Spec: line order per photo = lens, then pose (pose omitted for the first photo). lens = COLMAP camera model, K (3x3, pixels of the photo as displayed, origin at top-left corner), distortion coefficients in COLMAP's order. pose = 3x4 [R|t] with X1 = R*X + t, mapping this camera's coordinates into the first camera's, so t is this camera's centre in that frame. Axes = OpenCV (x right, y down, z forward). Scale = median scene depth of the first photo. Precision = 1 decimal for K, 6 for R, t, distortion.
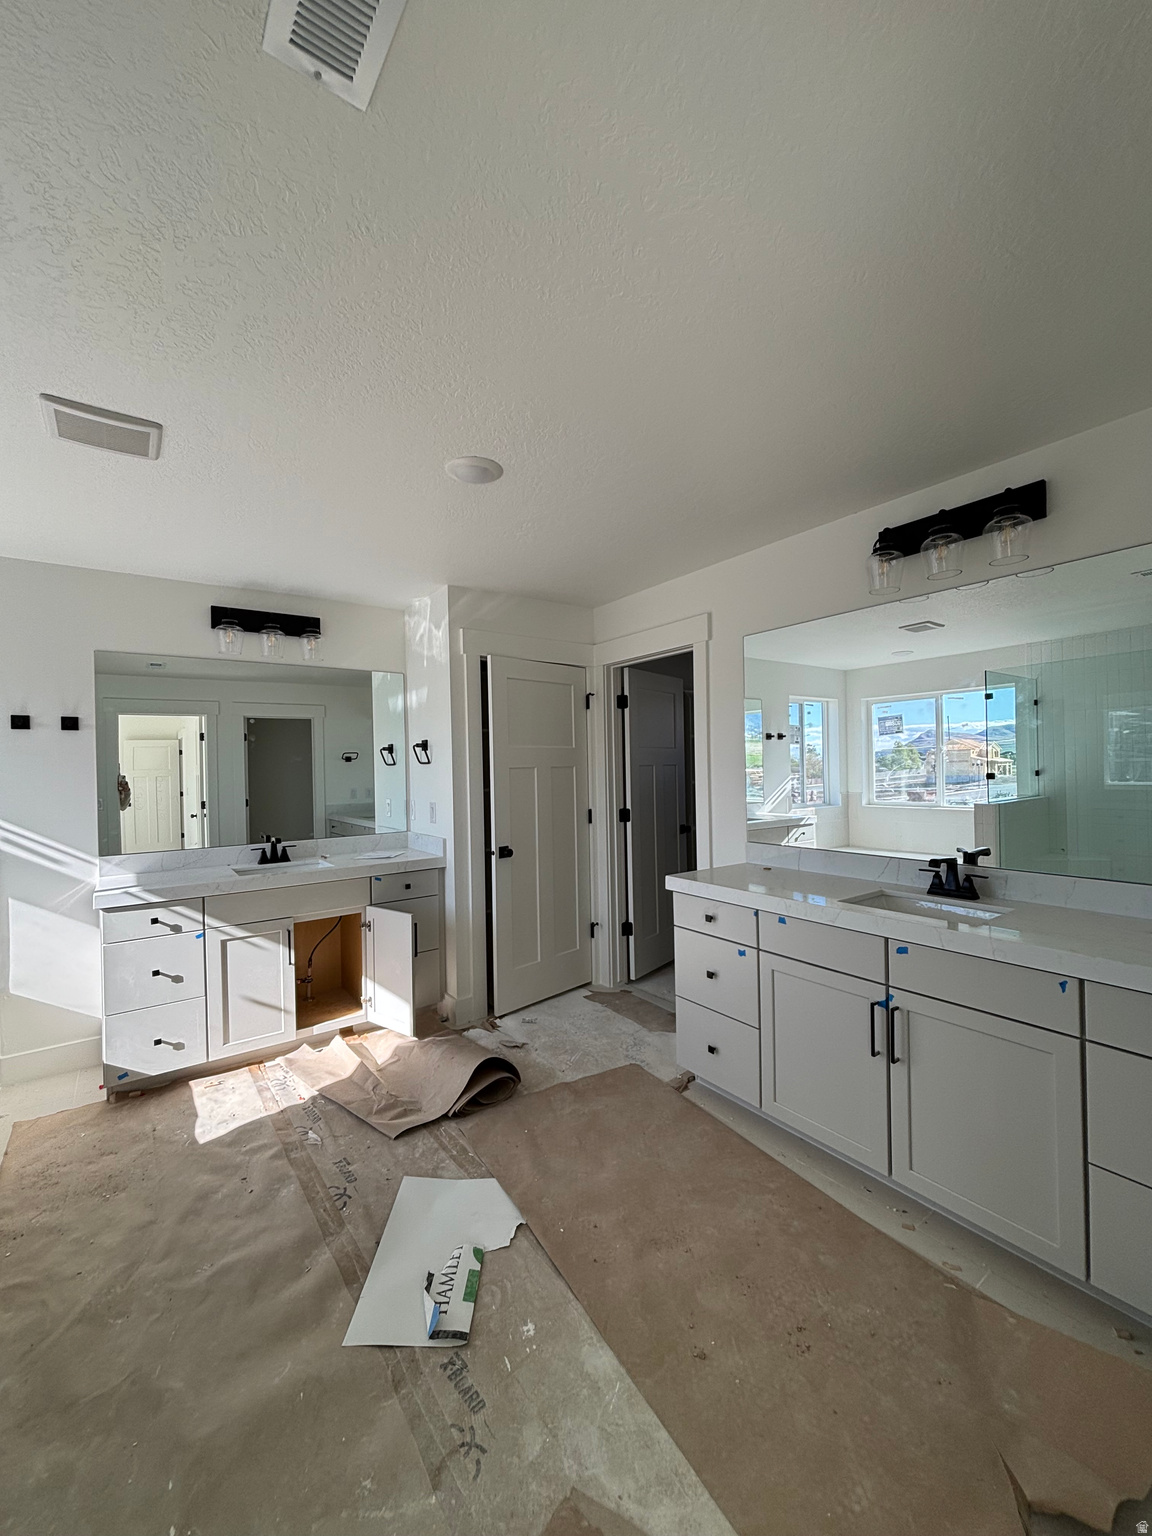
lens RADIAL K [[615.9, 0, 576.0], [0, 615.9, 768.0], [0, 0, 1]] dist [-0.002637, 0.000450]
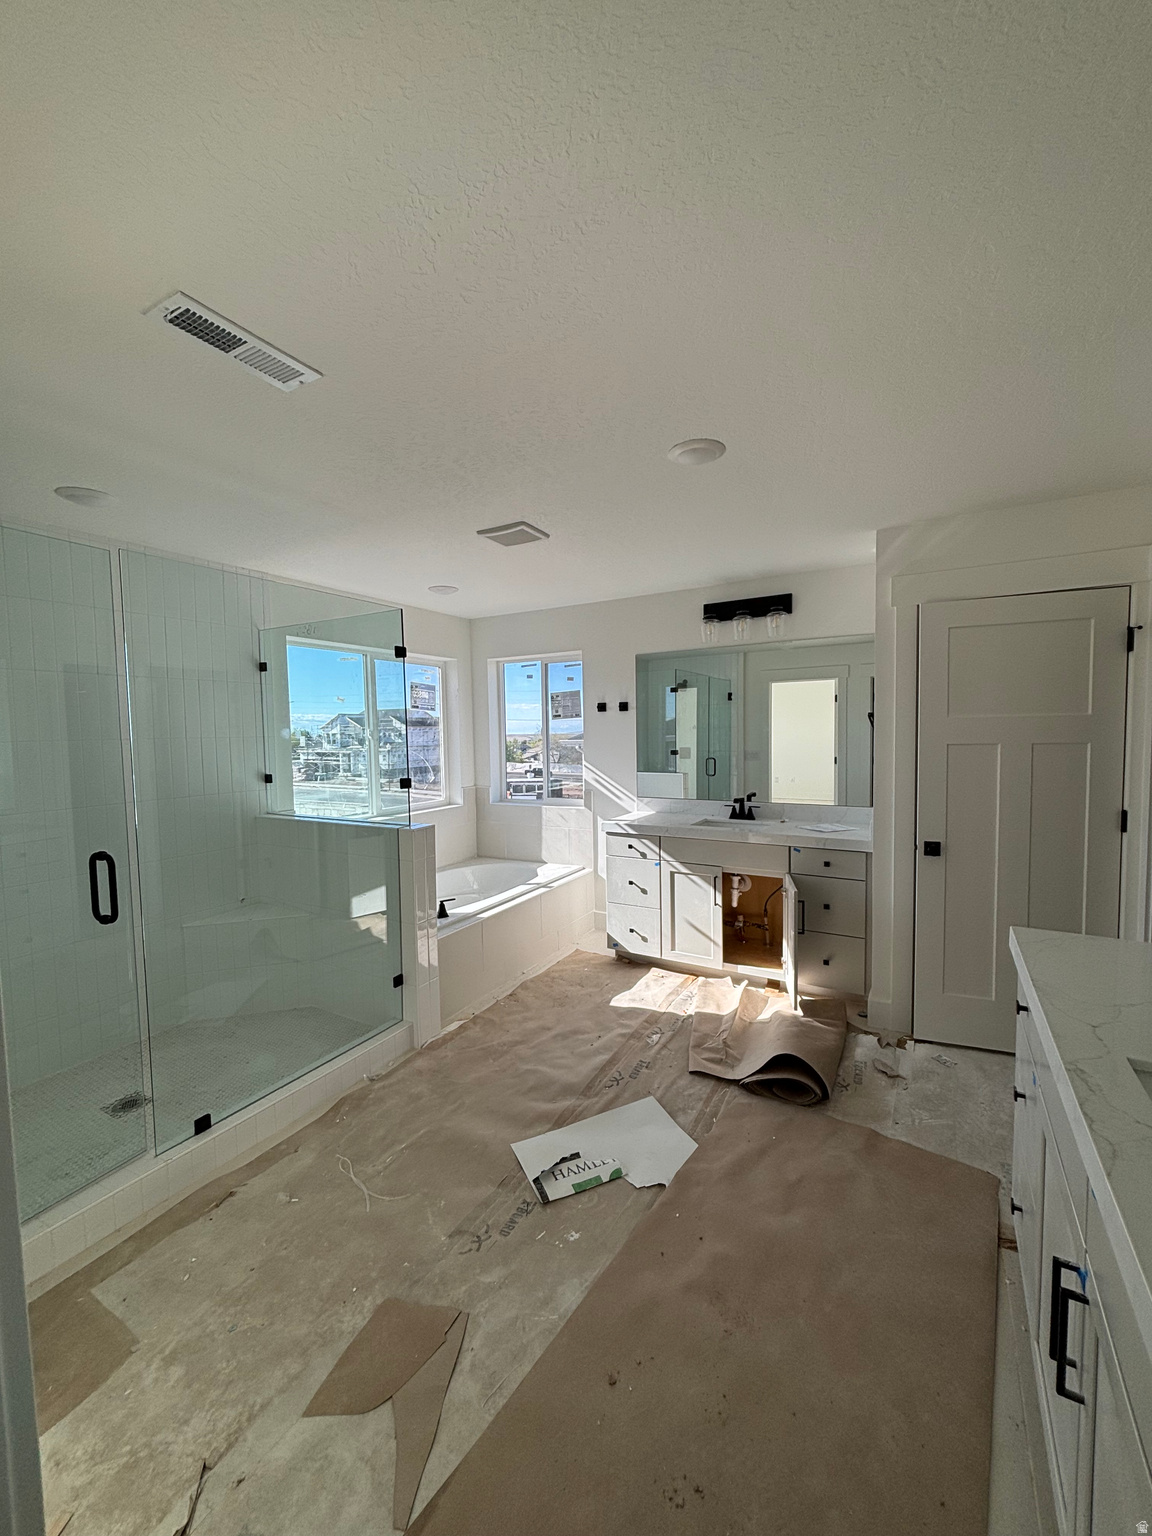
lens RADIAL K [[615.3, 0, 575.6], [0, 615.3, 762.8], [0, 0, 1]] dist [-0.000785, 0.000762]
pose [[0.405985, 0.061584, -0.911802, 0.539020], [0.009289, 0.997397, 0.071501, -0.045637], [0.913832, -0.037498, 0.404357, 0.317114]]
